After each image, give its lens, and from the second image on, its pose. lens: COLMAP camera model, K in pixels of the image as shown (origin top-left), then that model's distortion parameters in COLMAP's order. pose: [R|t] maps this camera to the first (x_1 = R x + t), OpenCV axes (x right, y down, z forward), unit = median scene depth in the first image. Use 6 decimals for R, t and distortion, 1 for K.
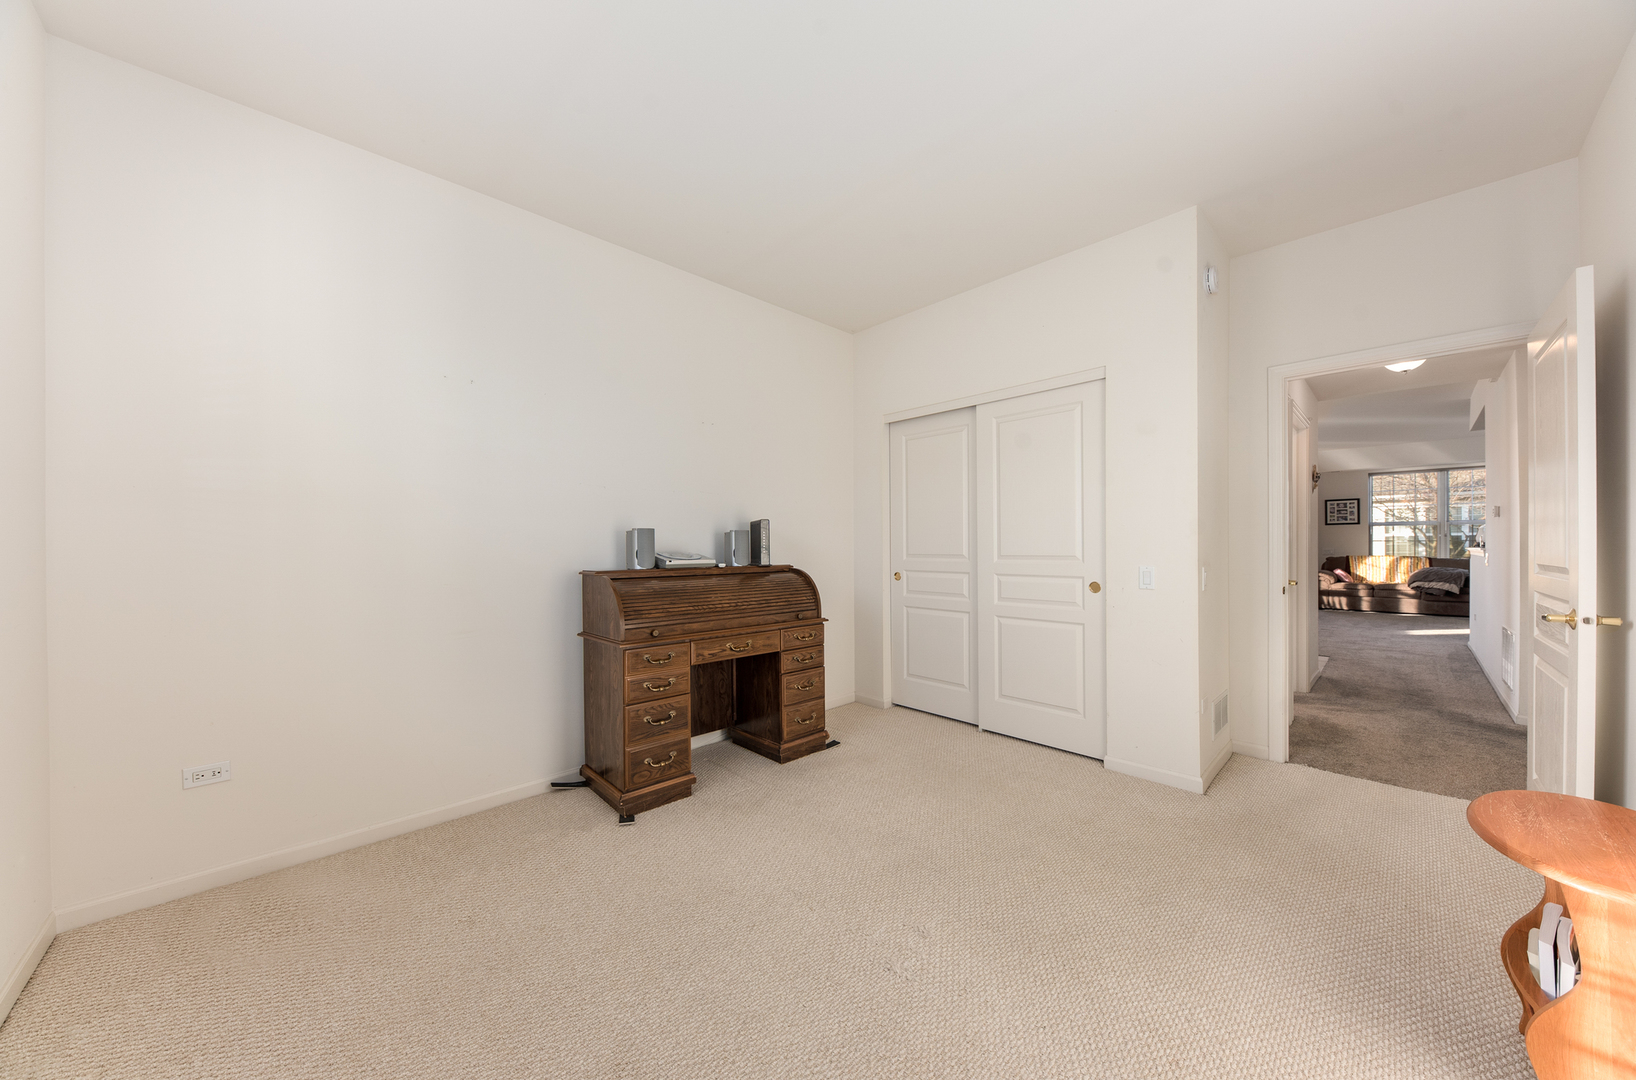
lens RADIAL K [[571.2, 0, 818.0], [0, 571.2, 540.0], [0, 0, 1]] dist [0.000188, 0.000015]
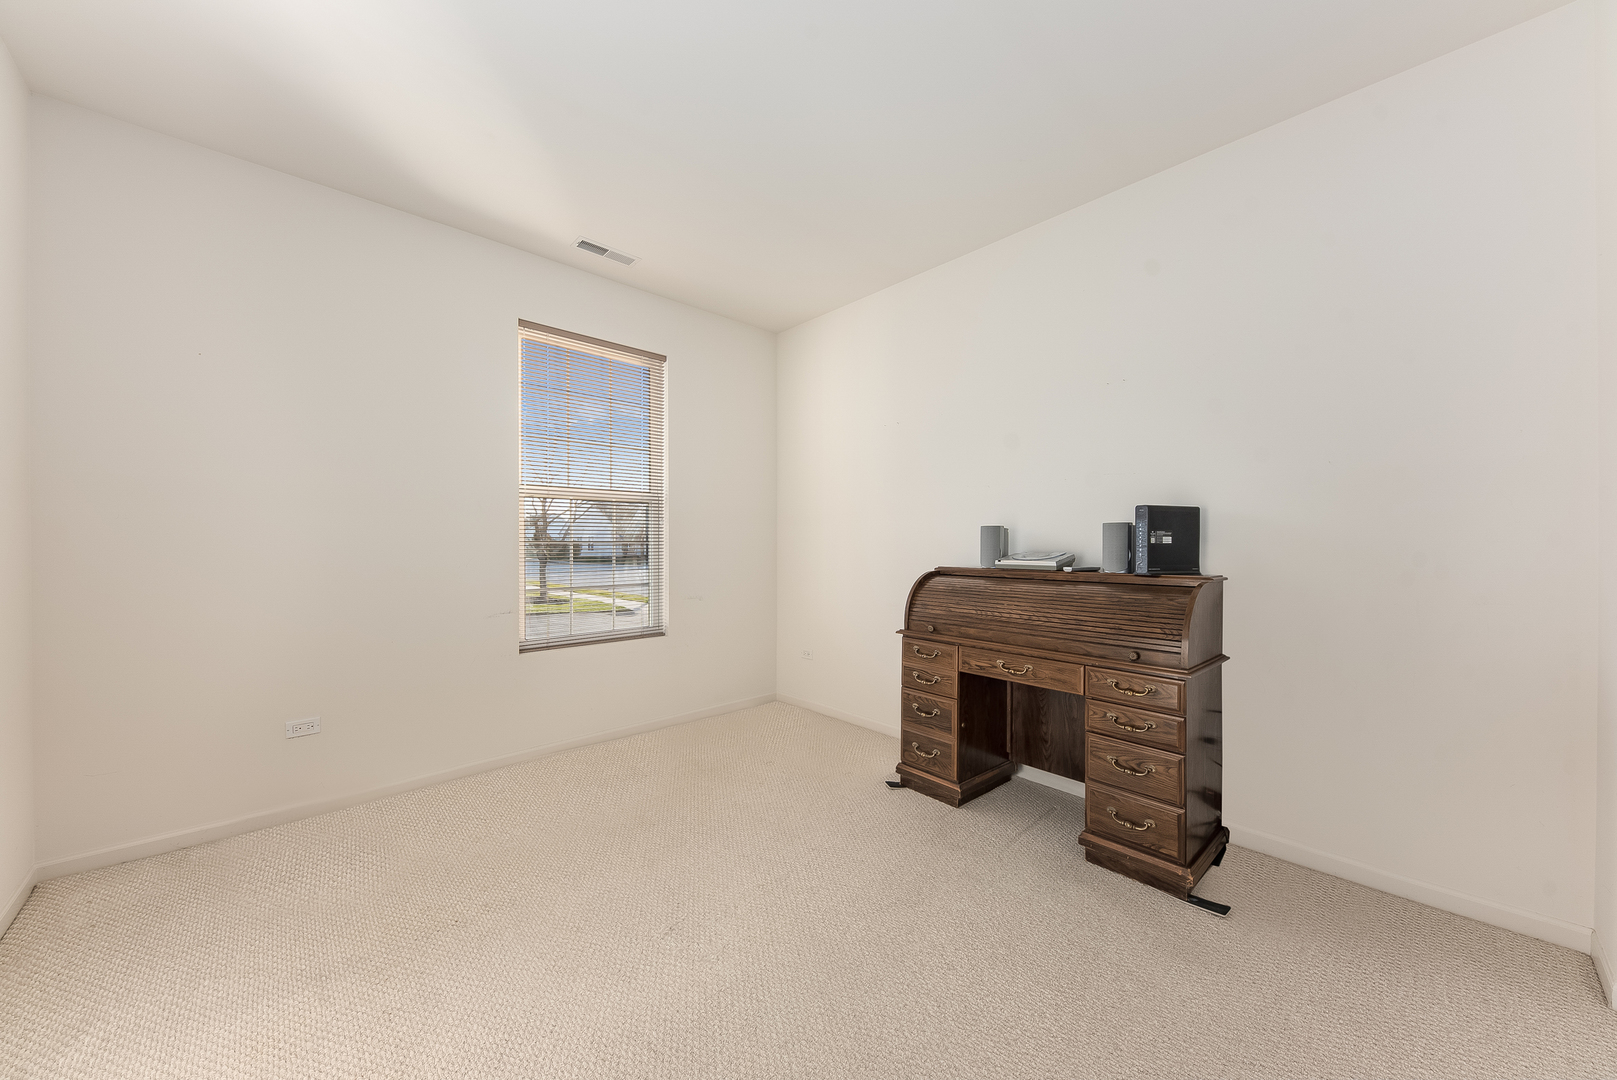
lens RADIAL K [[564.2, 0, 808.5], [0, 564.2, 540.0], [0, 0, 1]] dist [-0.001778, -0.000282]
pose [[-0.017409, -0.001219, -0.999848, 0.668149], [0.007173, 0.999973, -0.001344, 0.003084], [0.999823, -0.007195, -0.017400, 0.722857]]
